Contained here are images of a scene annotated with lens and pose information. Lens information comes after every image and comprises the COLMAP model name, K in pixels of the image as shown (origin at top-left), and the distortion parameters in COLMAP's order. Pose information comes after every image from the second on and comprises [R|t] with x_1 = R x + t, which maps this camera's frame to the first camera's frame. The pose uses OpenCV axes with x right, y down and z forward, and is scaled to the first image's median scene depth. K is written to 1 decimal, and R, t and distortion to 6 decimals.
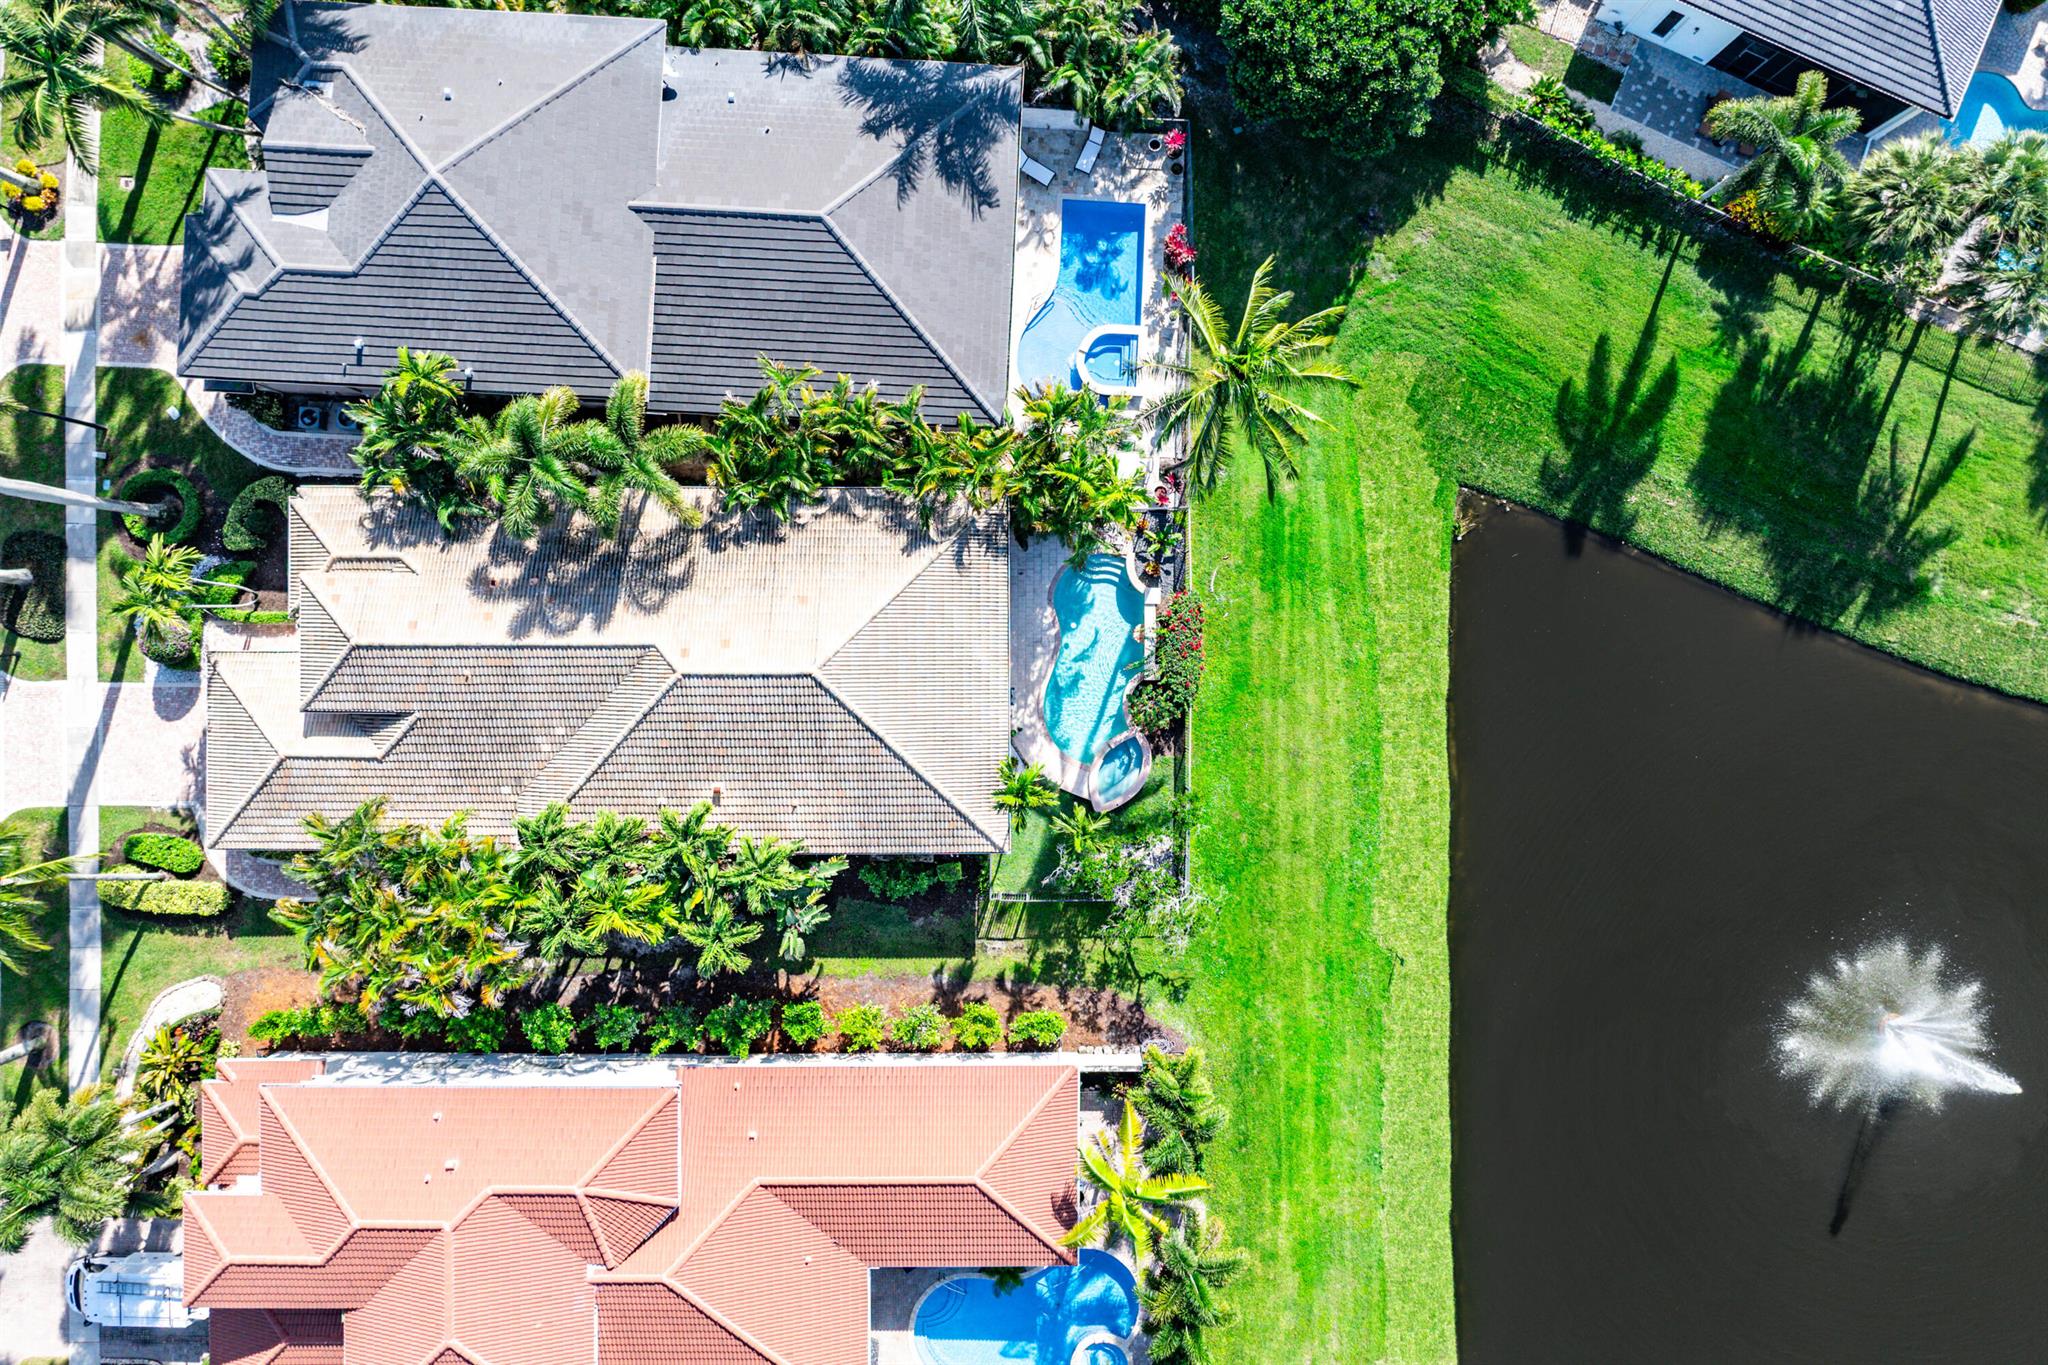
lens RADIAL K [[1421.0, 0, 1028.5], [0, 1421.0, 638.3], [0, 0, 1]] dist [-0.006849, -0.000282]
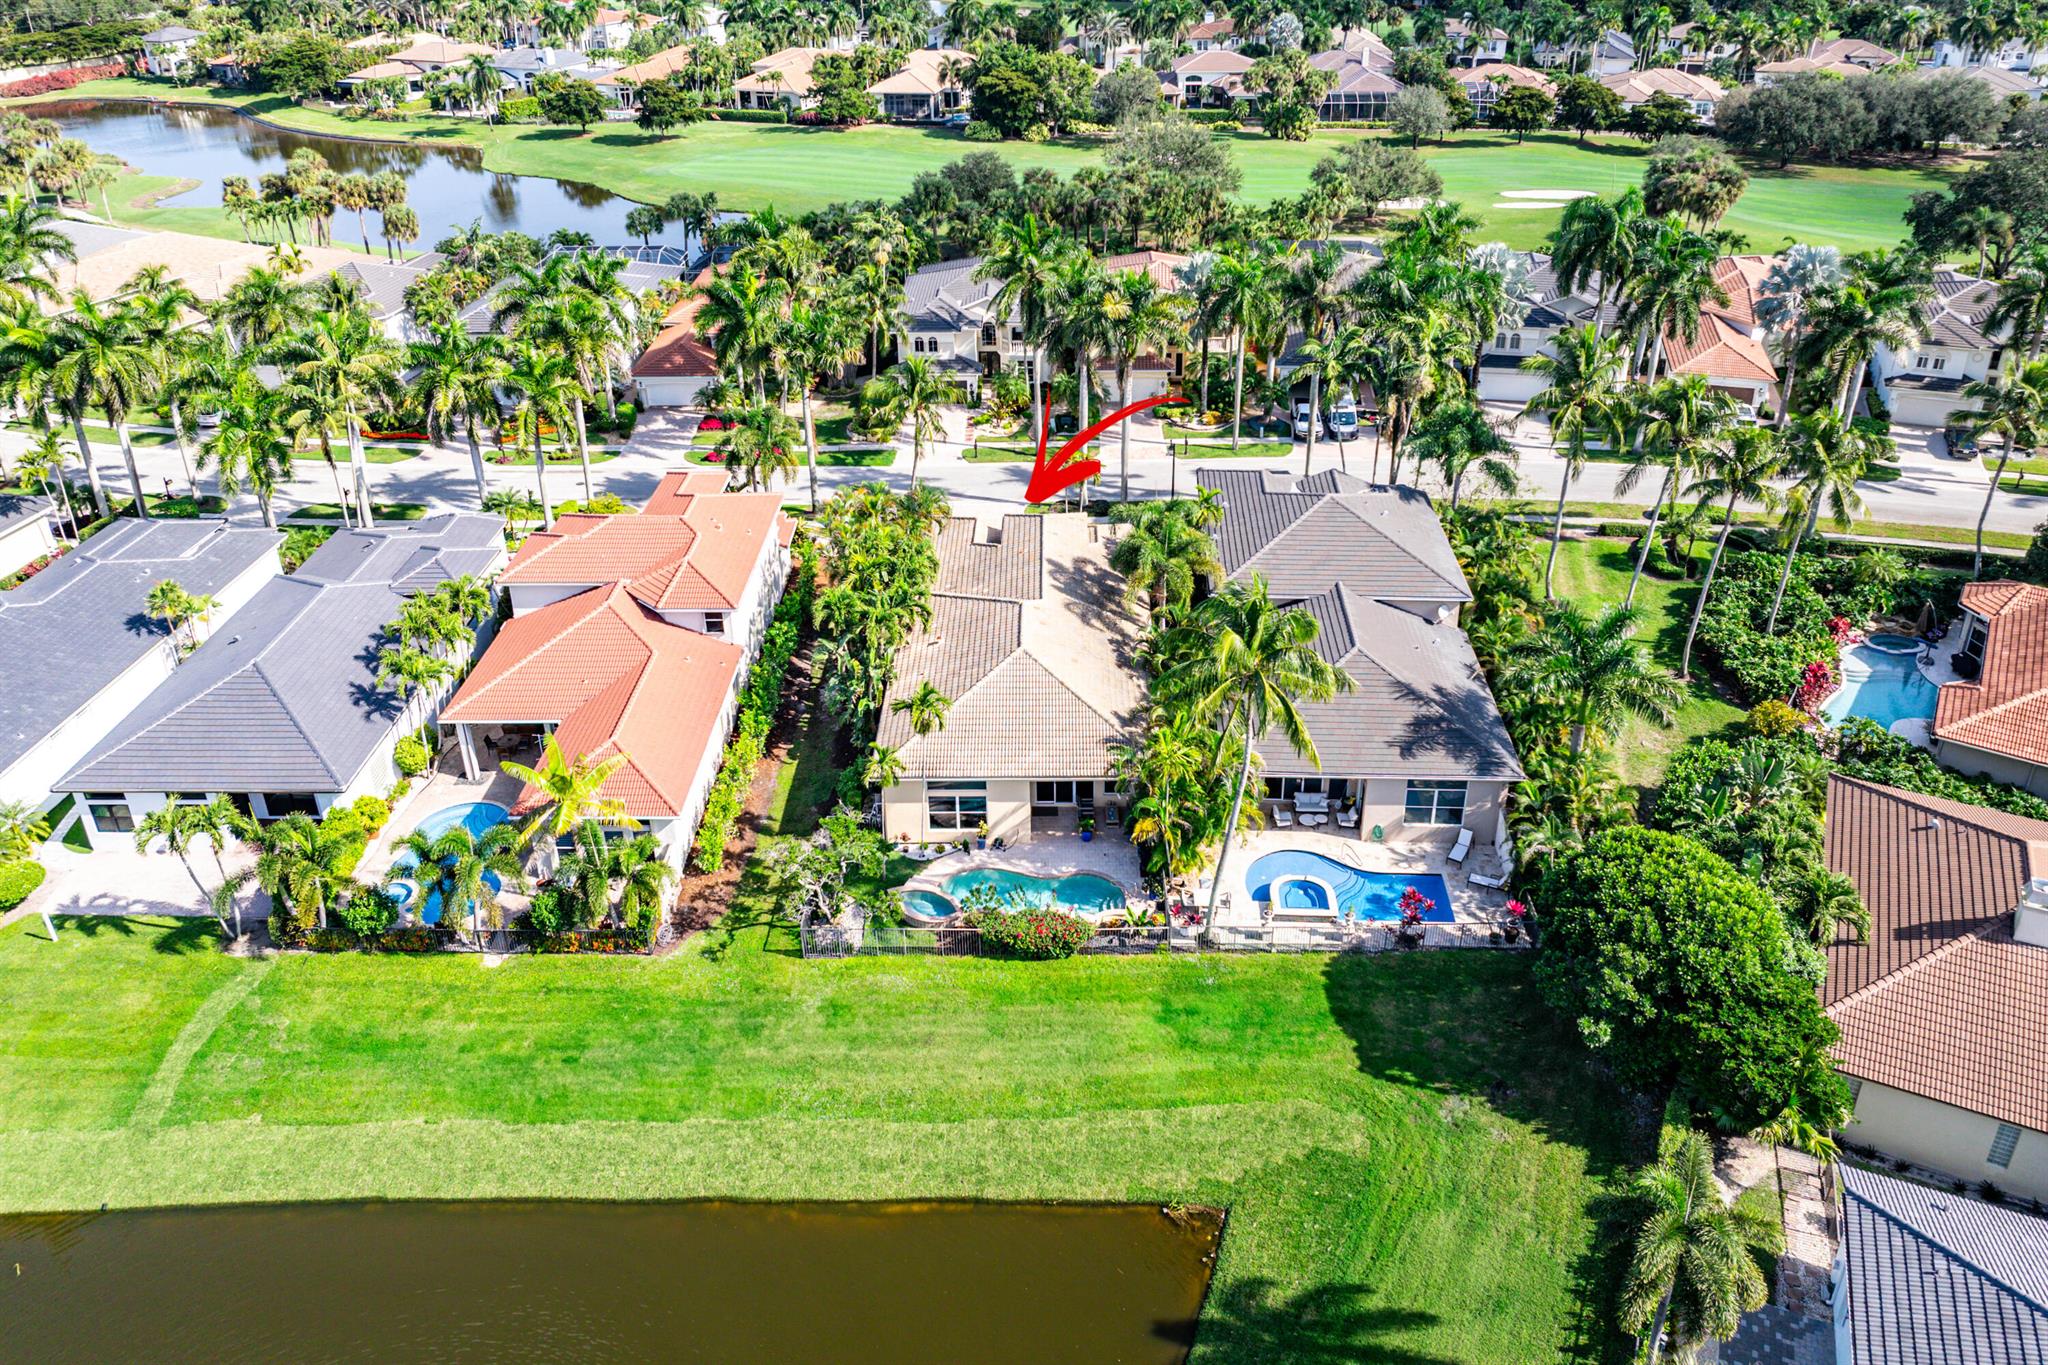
lens RADIAL K [[1421.0, 0, 1028.5], [0, 1421.0, 638.3], [0, 0, 1]] dist [-0.006849, -0.000282]
pose [[-0.013721, 0.472849, -0.881037, 0.916476], [-0.999878, 0.000099, 0.015625, -0.001726], [0.007476, 0.881144, 0.472790, 0.301298]]
